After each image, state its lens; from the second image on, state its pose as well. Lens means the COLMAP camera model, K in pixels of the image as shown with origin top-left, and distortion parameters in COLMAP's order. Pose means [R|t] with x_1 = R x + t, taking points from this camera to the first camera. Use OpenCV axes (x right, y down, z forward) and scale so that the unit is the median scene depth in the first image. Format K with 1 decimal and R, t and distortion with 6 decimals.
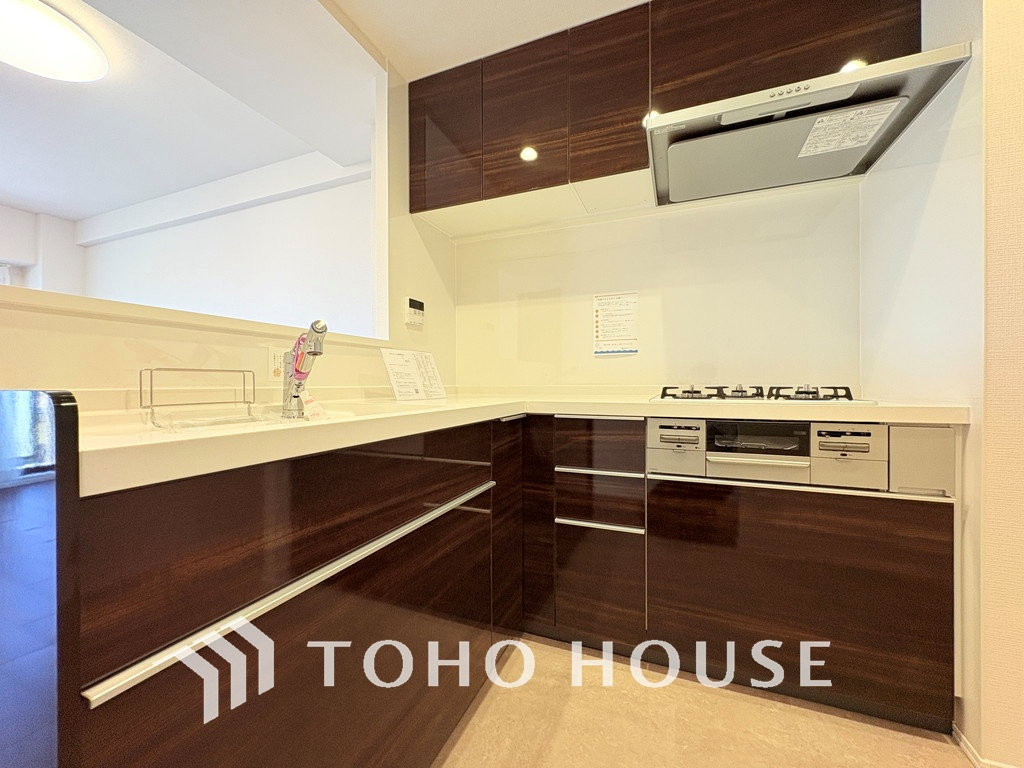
lens RADIAL K [[410.0, 0, 509.6], [0, 410.0, 383.2], [0, 0, 1]] dist [0.003257, -0.000132]
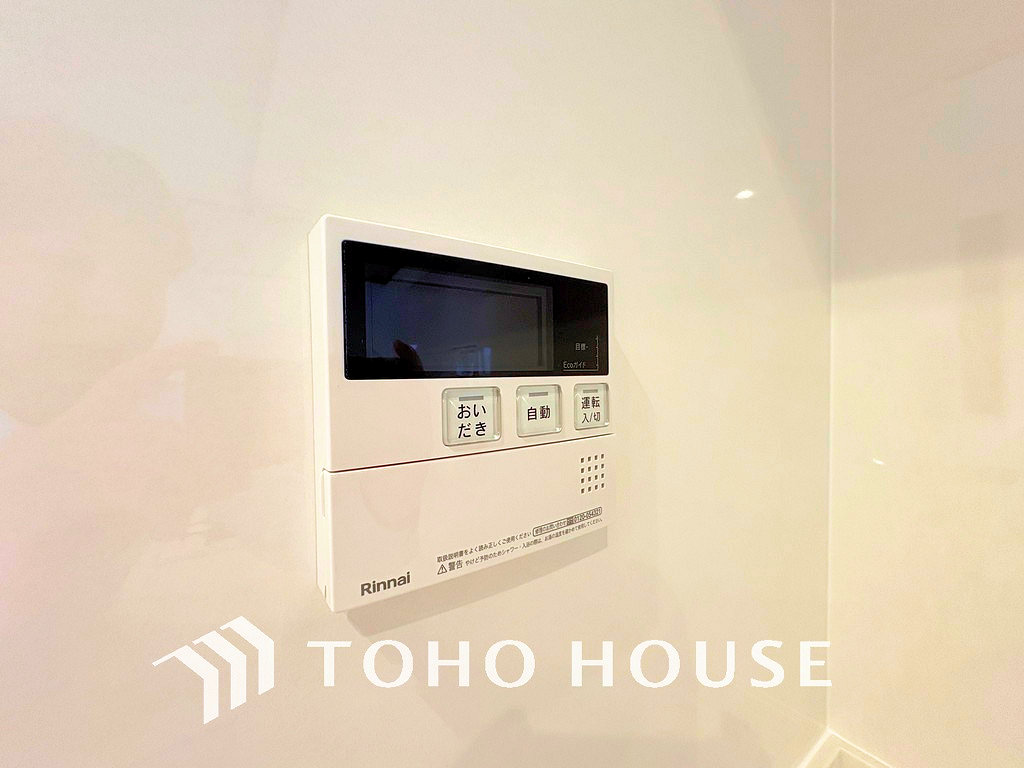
lens RADIAL K [[410.0, 0, 511.9], [0, 410.0, 383.6], [0, 0, 1]] dist [0.003257, -0.000132]
pose [[0.833872, -0.002778, -0.551952, -0.261978], [0.016317, 0.999674, 0.019620, -0.261949], [0.551717, -0.025367, 0.833645, 1.357789]]
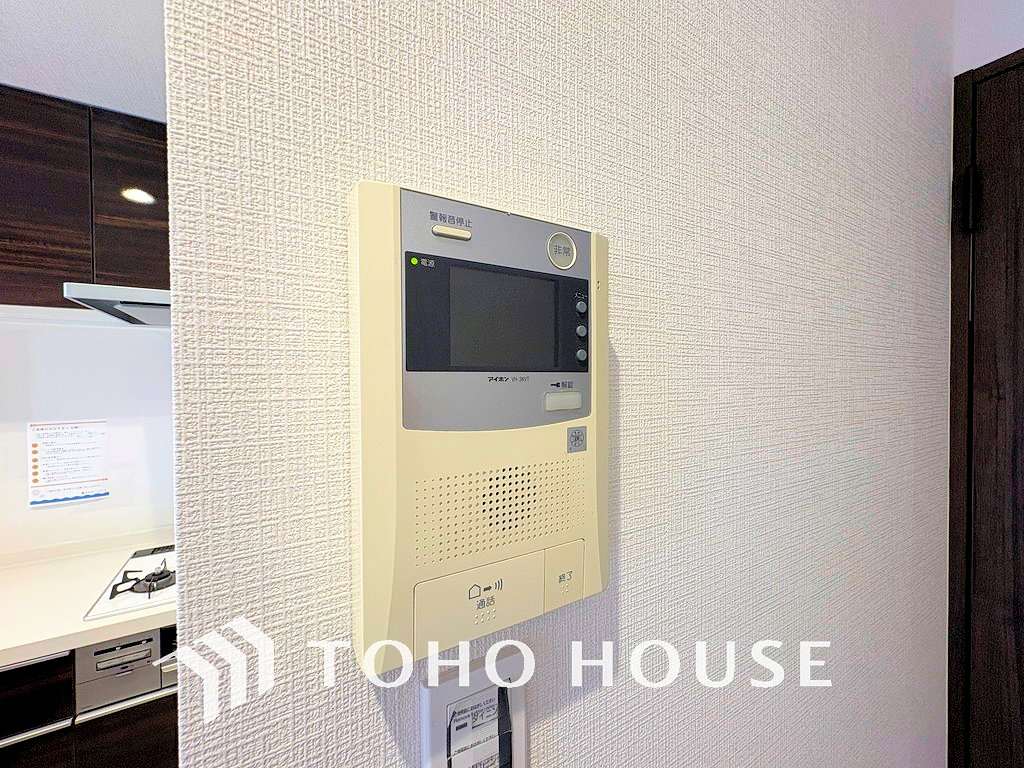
lens RADIAL K [[410.0, 0, 508.8], [0, 410.0, 387.4], [0, 0, 1]] dist [0.003257, -0.000132]
pose [[0.597510, -0.015725, 0.801707, 0.199411], [0.000001, 0.999808, 0.019610, -0.443223], [-0.801862, -0.011717, 0.597395, -0.166116]]
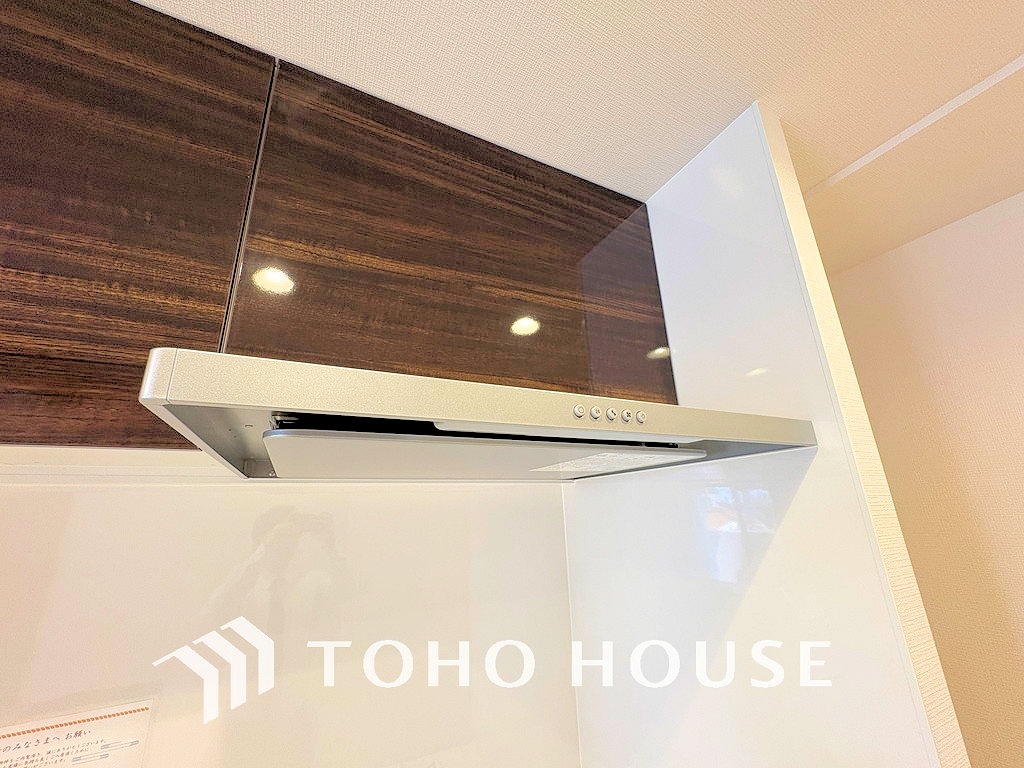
lens RADIAL K [[410.0, 0, 509.7], [0, 410.0, 382.6], [0, 0, 1]] dist [0.003257, -0.000132]
pose [[0.655113, 0.202736, 0.727822, 0.293797], [0.029593, 0.955701, -0.292849, -0.545742], [-0.754951, 0.213387, 0.620093, 0.718367]]
